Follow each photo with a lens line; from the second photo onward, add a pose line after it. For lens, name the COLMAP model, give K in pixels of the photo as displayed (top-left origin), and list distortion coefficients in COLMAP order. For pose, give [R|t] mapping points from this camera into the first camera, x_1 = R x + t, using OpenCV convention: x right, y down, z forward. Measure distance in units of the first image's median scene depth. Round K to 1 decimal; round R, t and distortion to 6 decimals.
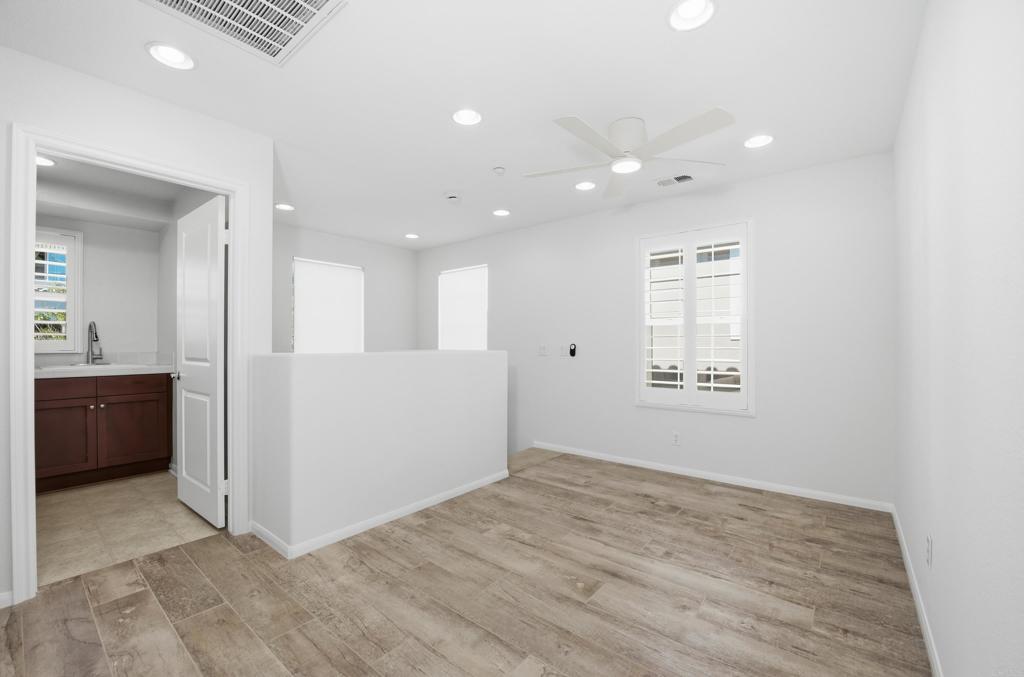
lens RADIAL K [[417.1, 0, 512.0], [0, 417.1, 340.0], [0, 0, 1]] dist [-0.015378, -0.000152]
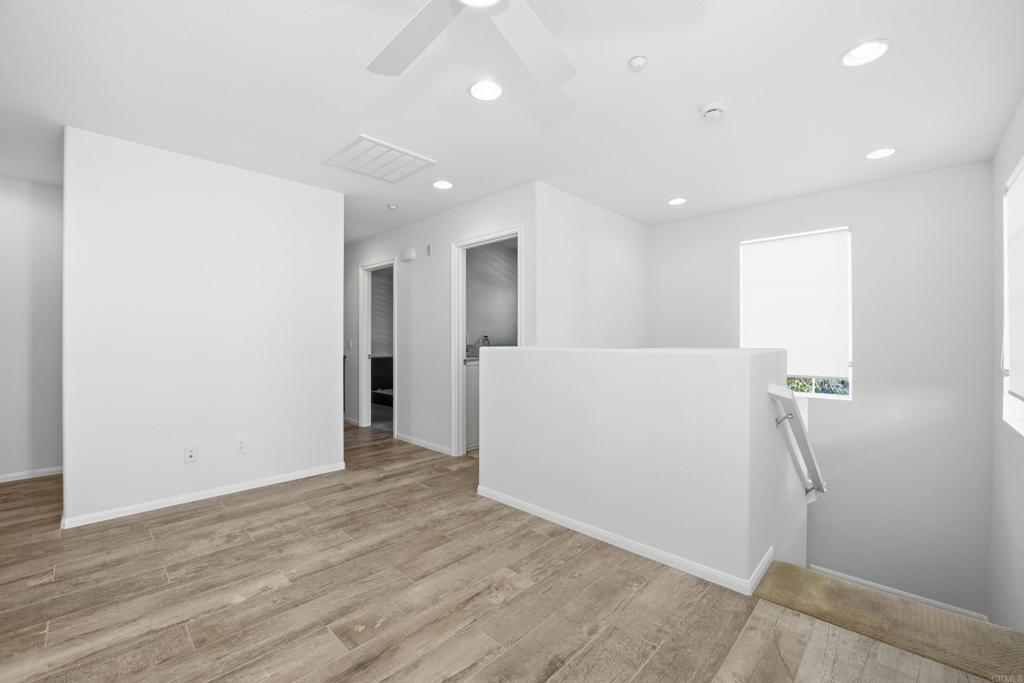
lens RADIAL K [[418.8, 0, 508.1], [0, 418.8, 341.4], [0, 0, 1]] dist [-0.023110, 0.000939]
pose [[-0.085842, 0.000193, -0.996309, 0.876677], [0.010666, 0.999943, -0.000725, 0.016544], [0.996252, -0.010689, -0.085839, 1.247650]]
